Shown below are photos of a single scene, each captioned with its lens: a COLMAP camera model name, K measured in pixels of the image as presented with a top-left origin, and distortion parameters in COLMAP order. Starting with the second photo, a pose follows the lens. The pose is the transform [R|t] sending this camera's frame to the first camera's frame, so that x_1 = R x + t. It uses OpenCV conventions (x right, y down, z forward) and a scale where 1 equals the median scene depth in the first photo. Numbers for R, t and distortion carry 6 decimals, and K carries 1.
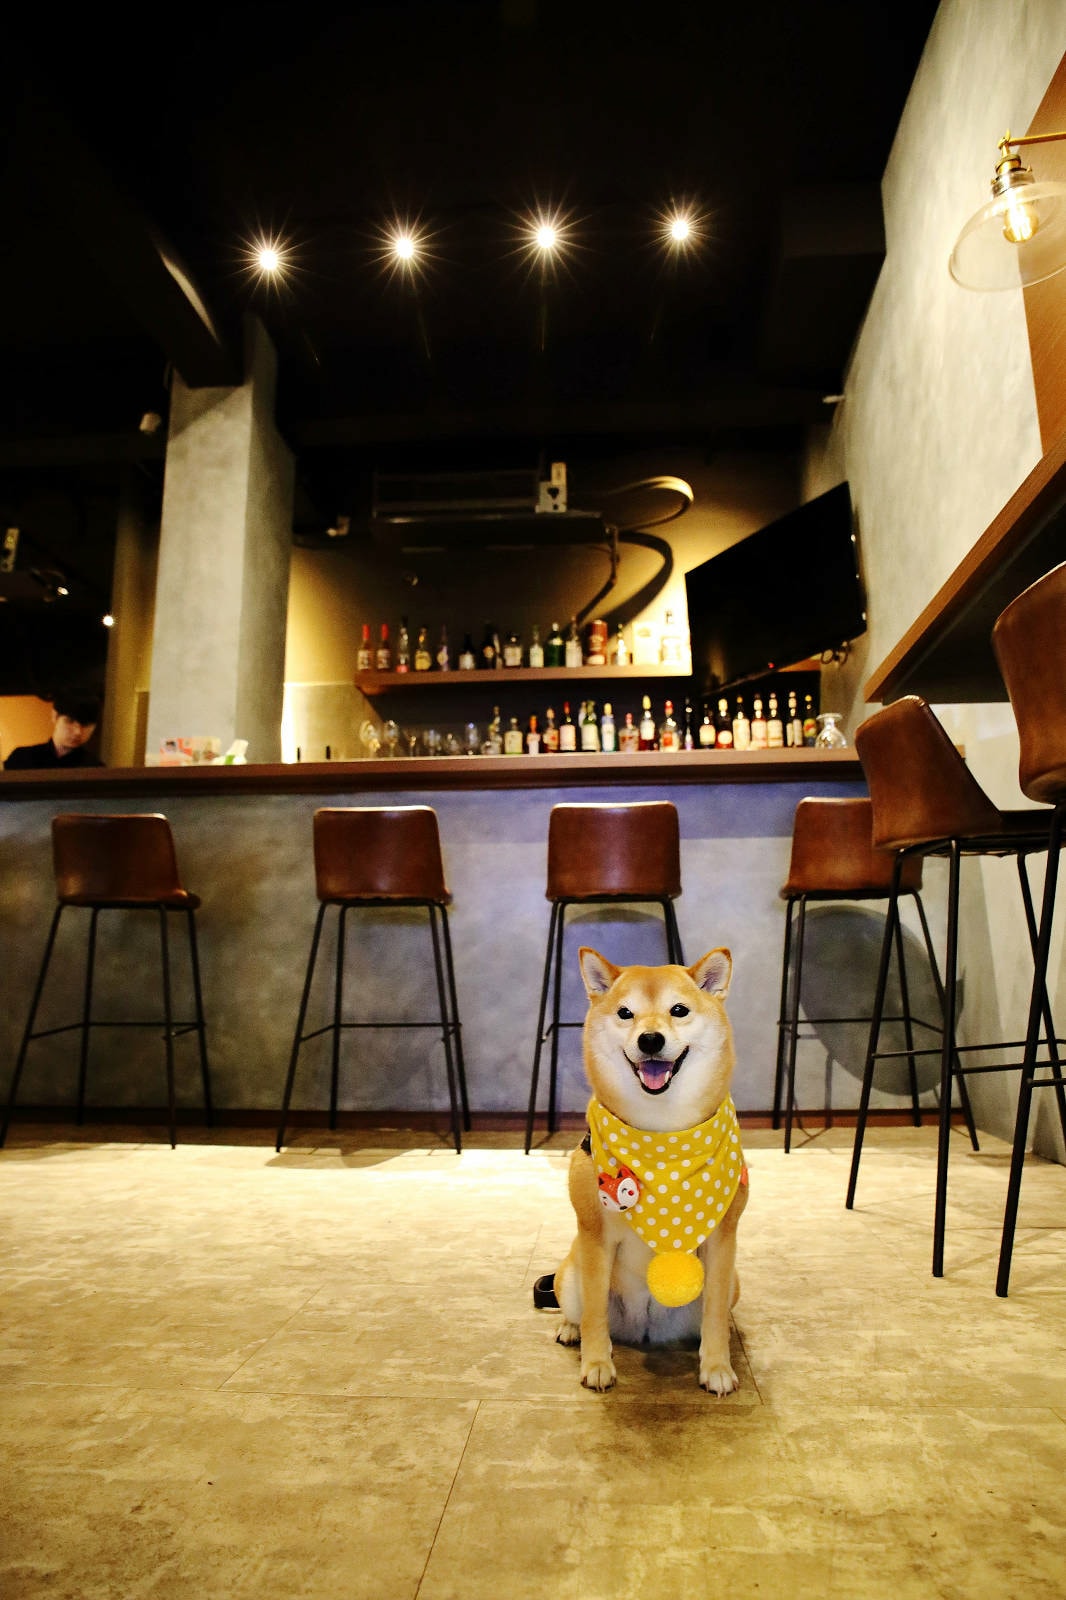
lens RADIAL K [[1070.9, 0, 533.0], [0, 1070.9, 800.0], [0, 0, 1]] dist [-0.110134, 0.085817]
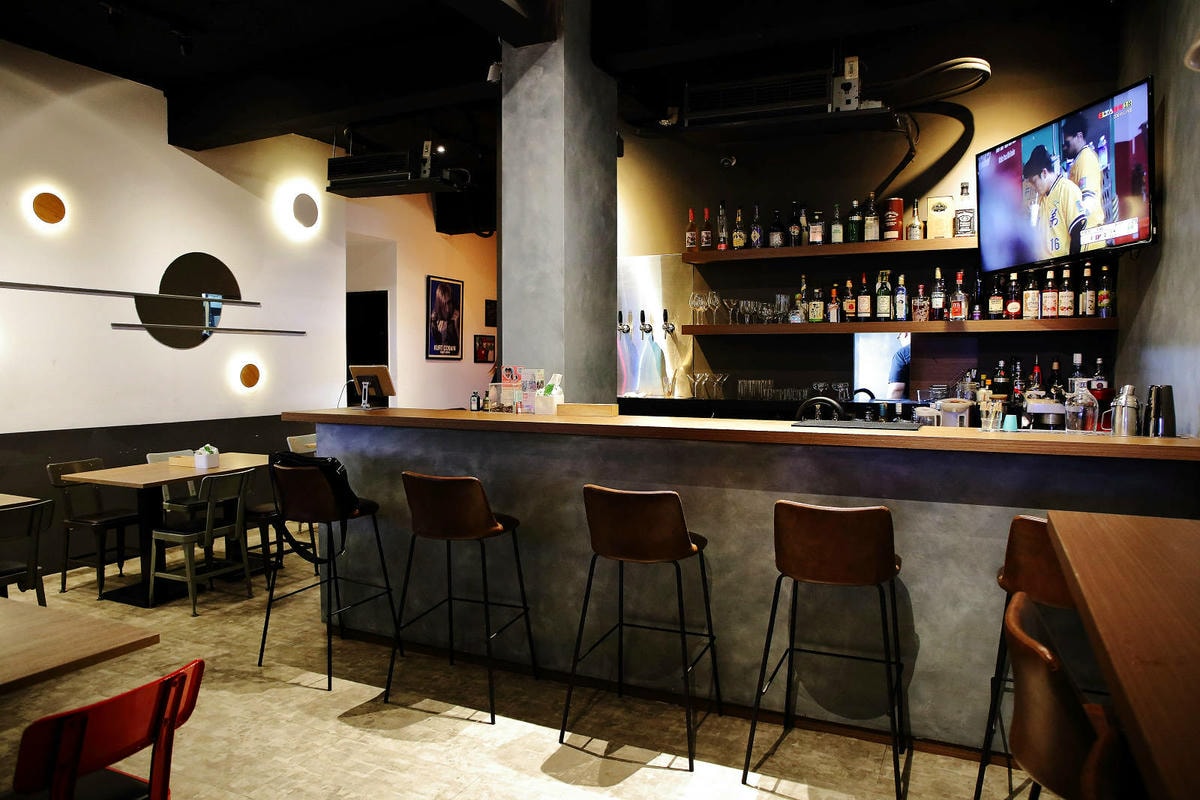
lens RADIAL K [[803.2, 0, 597.3], [0, 803.2, 411.1], [0, 0, 1]] dist [-0.110134, 0.085817]
pose [[0.929666, 0.029695, -0.367205, 0.085133], [0.057291, 0.972966, 0.223729, -0.161368], [0.363921, -0.229031, 0.902832, 0.114889]]
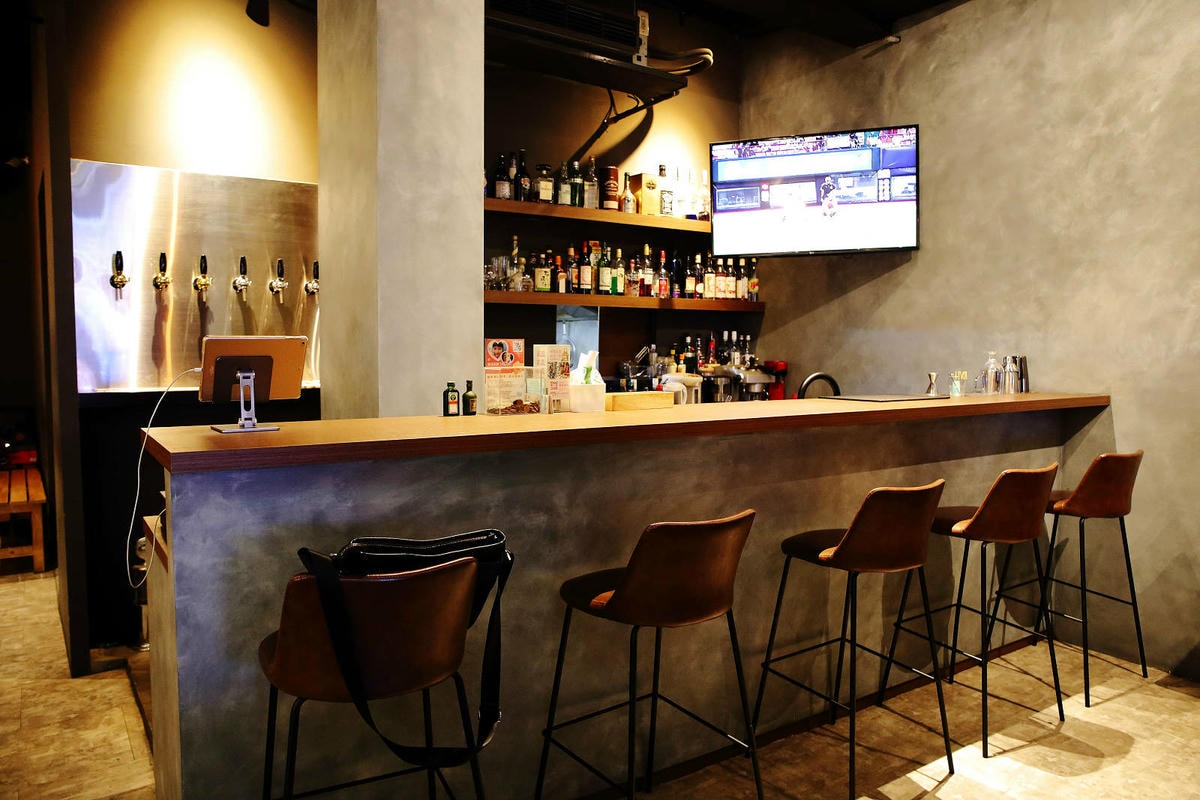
lens RADIAL K [[856.8, 0, 600.0], [0, 856.8, 400.0], [0, 0, 1]] dist [-0.095179, 0.094783]
pose [[0.773346, -0.029133, 0.633314, -0.517103], [-0.122779, 0.973149, 0.194693, -0.111106], [-0.621981, -0.228323, 0.749005, 0.345566]]
